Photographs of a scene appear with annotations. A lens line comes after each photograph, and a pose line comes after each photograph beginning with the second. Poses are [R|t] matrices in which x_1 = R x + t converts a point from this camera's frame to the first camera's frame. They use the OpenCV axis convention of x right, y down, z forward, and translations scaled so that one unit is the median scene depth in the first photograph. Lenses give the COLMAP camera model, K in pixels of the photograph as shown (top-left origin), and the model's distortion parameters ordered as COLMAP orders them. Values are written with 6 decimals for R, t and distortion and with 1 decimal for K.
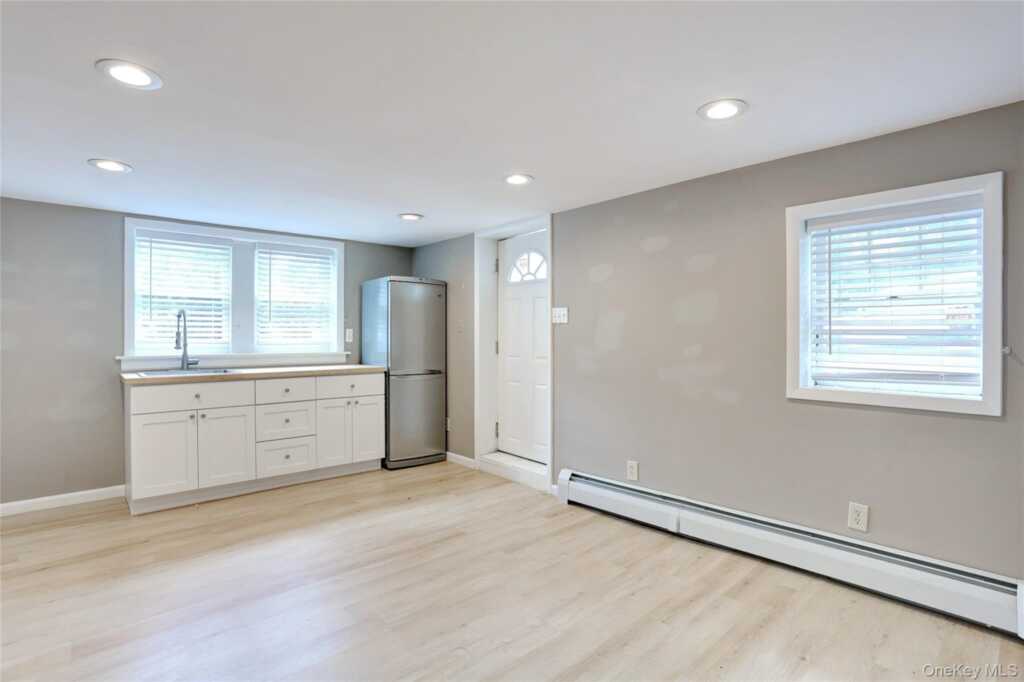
lens RADIAL K [[495.1, 0, 510.2], [0, 495.1, 337.5], [0, 0, 1]] dist [-0.052798, 0.008548]
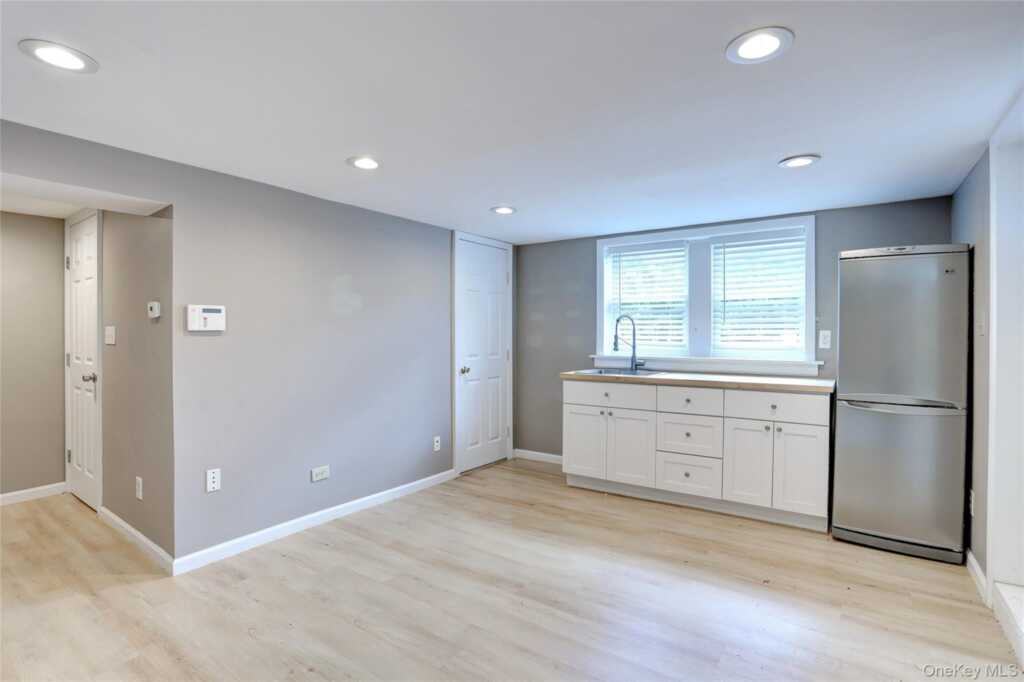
lens RADIAL K [[495.1, 0, 509.1], [0, 495.1, 340.1], [0, 0, 1]] dist [-0.052798, 0.008548]
pose [[0.226212, 0.009307, -0.974034, 0.332024], [-0.006861, 0.999945, 0.007961, -0.007166], [0.974054, 0.004882, 0.226264, 0.466765]]
